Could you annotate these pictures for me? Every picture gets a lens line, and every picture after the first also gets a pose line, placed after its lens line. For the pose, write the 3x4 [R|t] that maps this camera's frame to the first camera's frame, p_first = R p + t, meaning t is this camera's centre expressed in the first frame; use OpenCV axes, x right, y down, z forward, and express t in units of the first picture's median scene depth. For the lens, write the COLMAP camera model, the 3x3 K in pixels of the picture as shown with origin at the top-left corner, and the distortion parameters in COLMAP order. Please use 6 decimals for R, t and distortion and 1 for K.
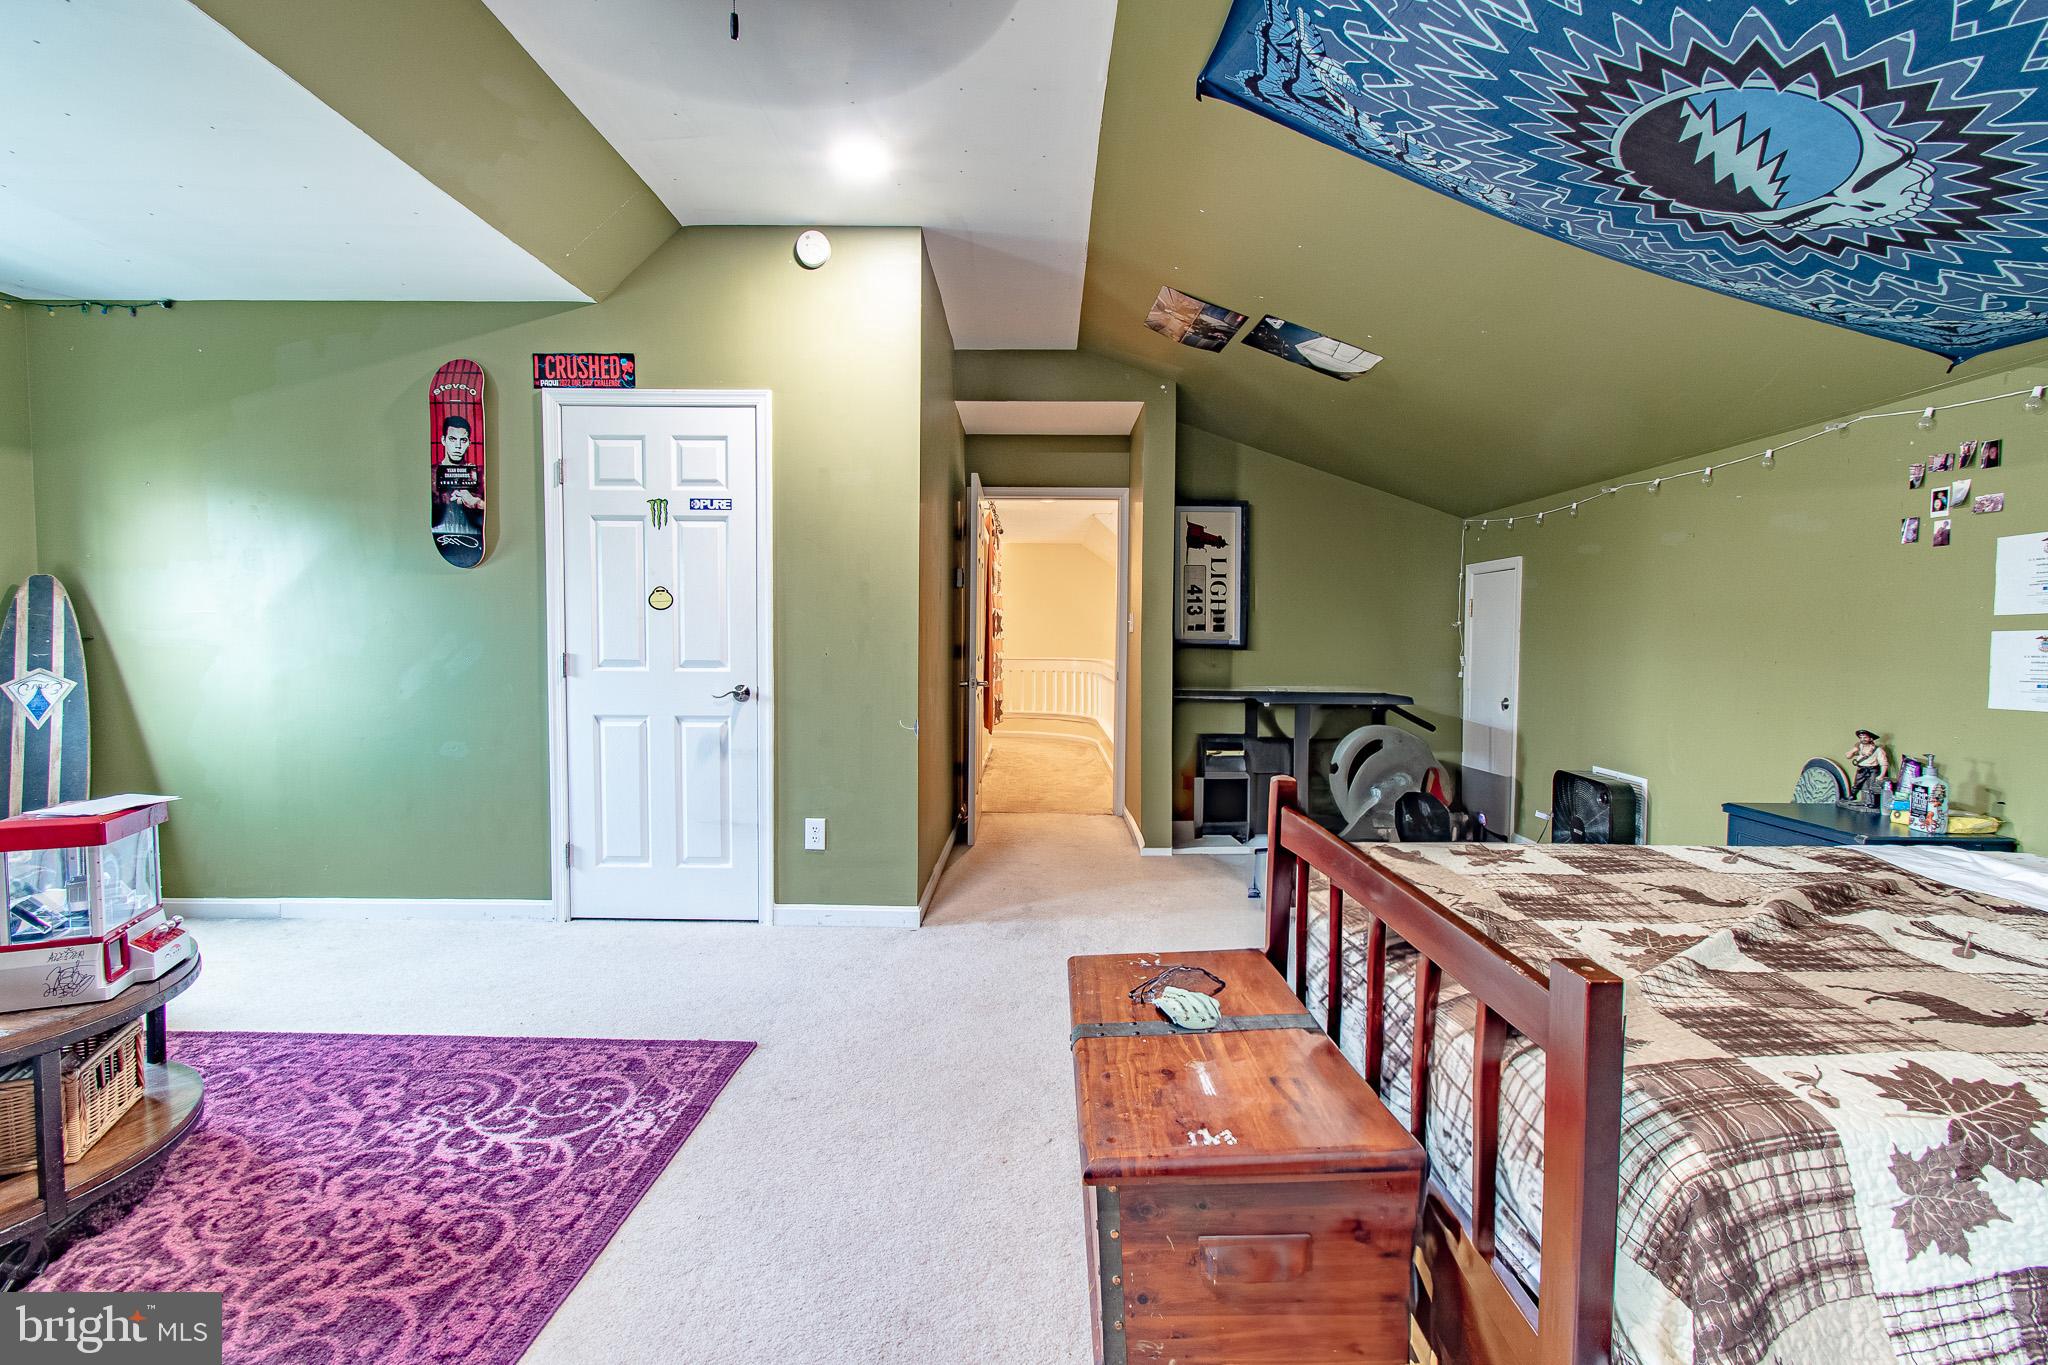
lens RADIAL K [[918.5, 0, 1023.9], [0, 918.5, 679.5], [0, 0, 1]] dist [0.002211, 0.000810]
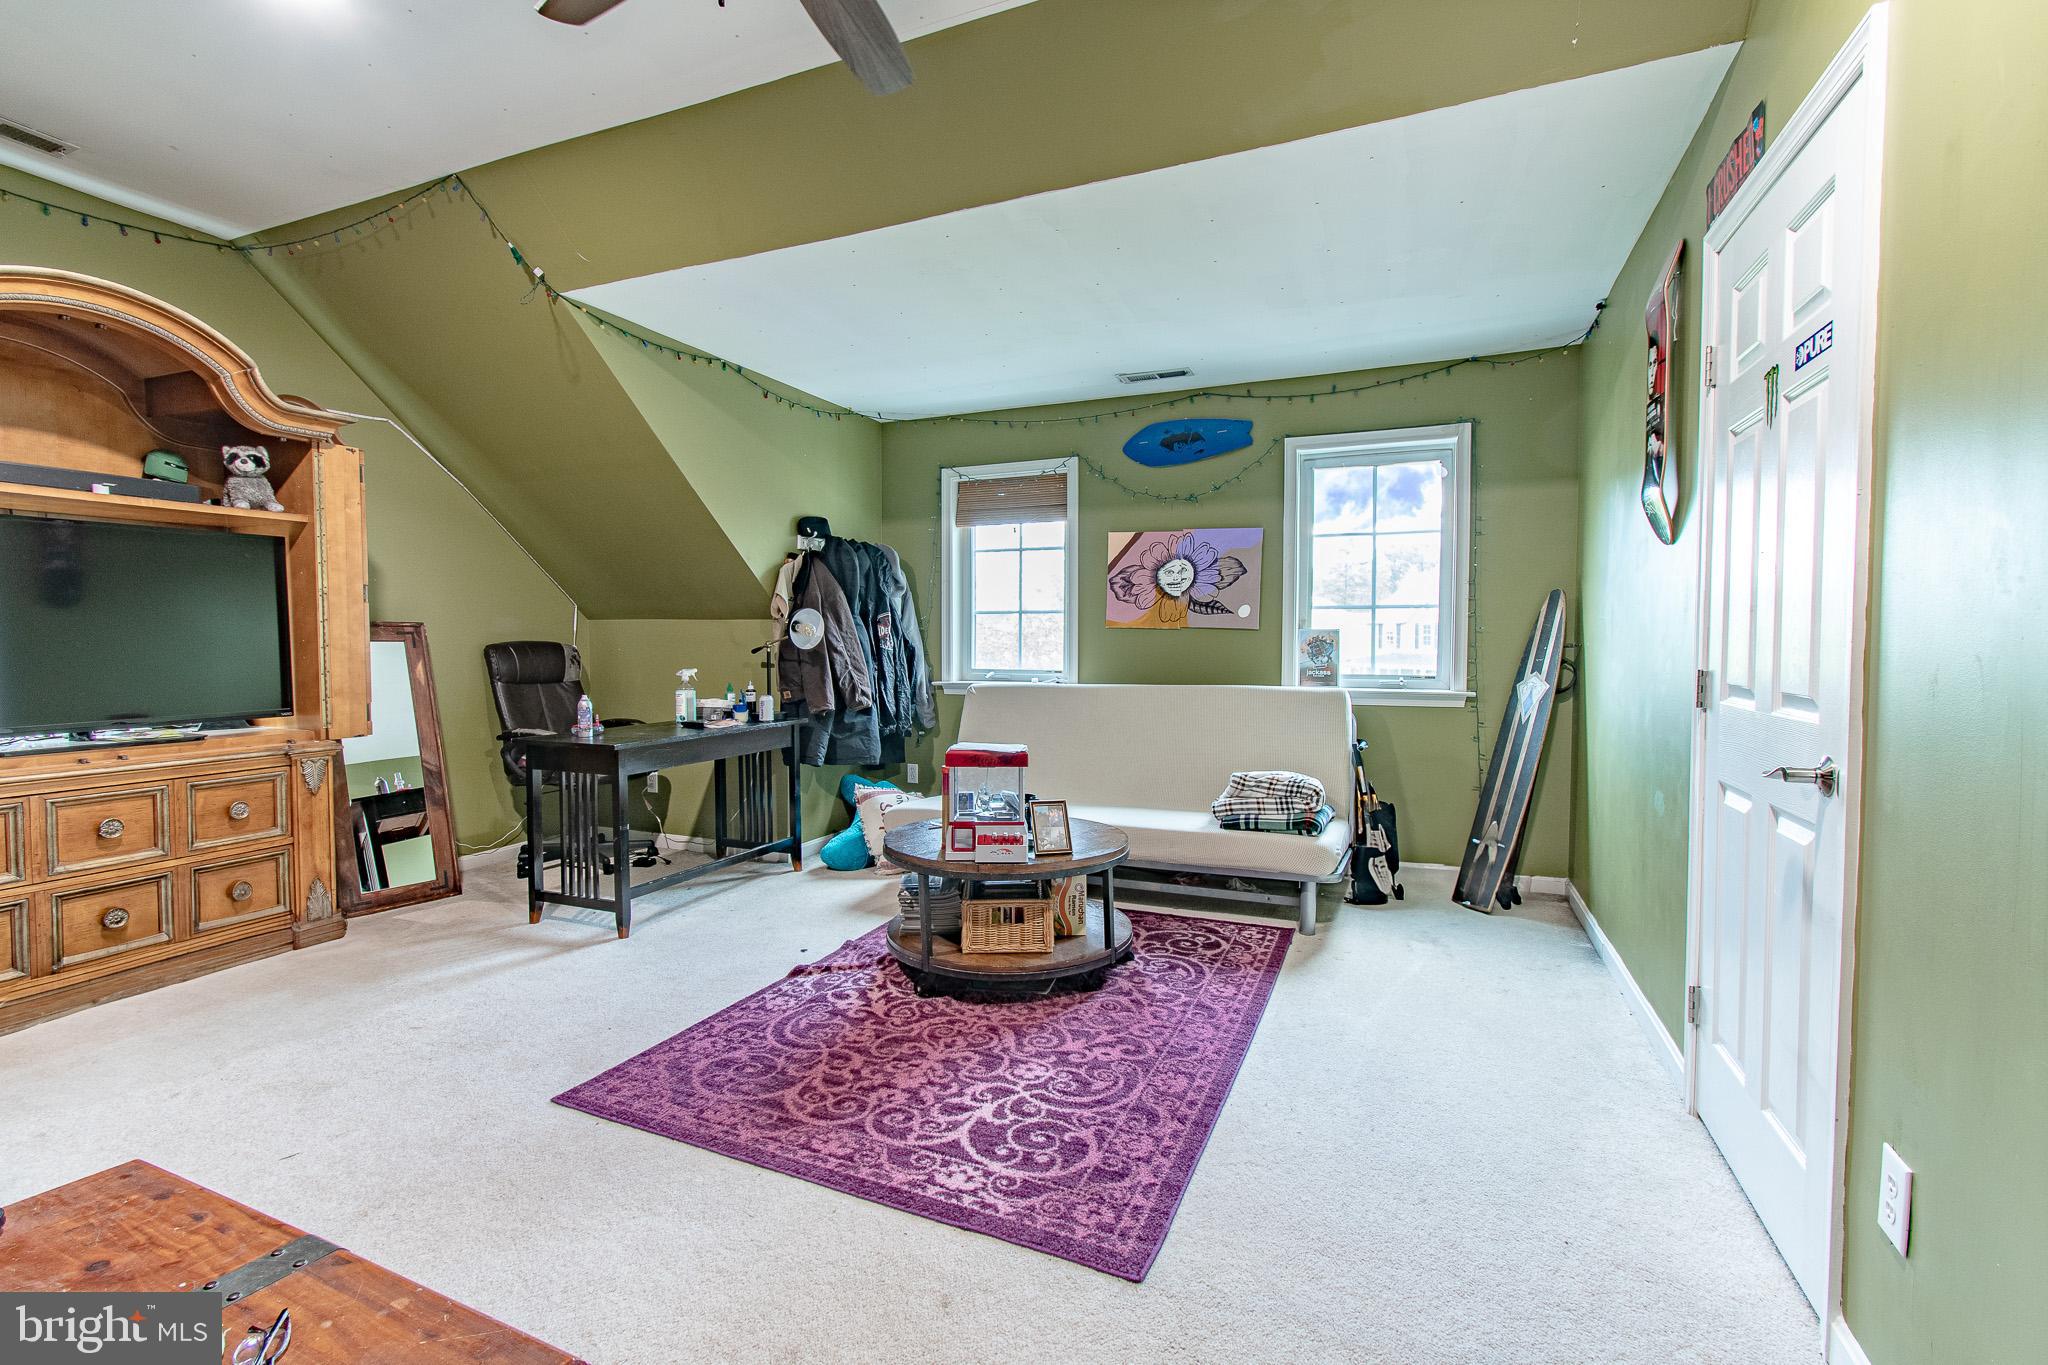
lens RADIAL K [[918.5, 0, 1012.6], [0, 918.5, 681.8], [0, 0, 1]] dist [0.002211, 0.000810]
pose [[-0.393765, 0.029107, -0.918750, 0.368732], [-0.044499, 0.997723, 0.050681, -0.044334], [0.918134, 0.060840, -0.391573, 1.390780]]
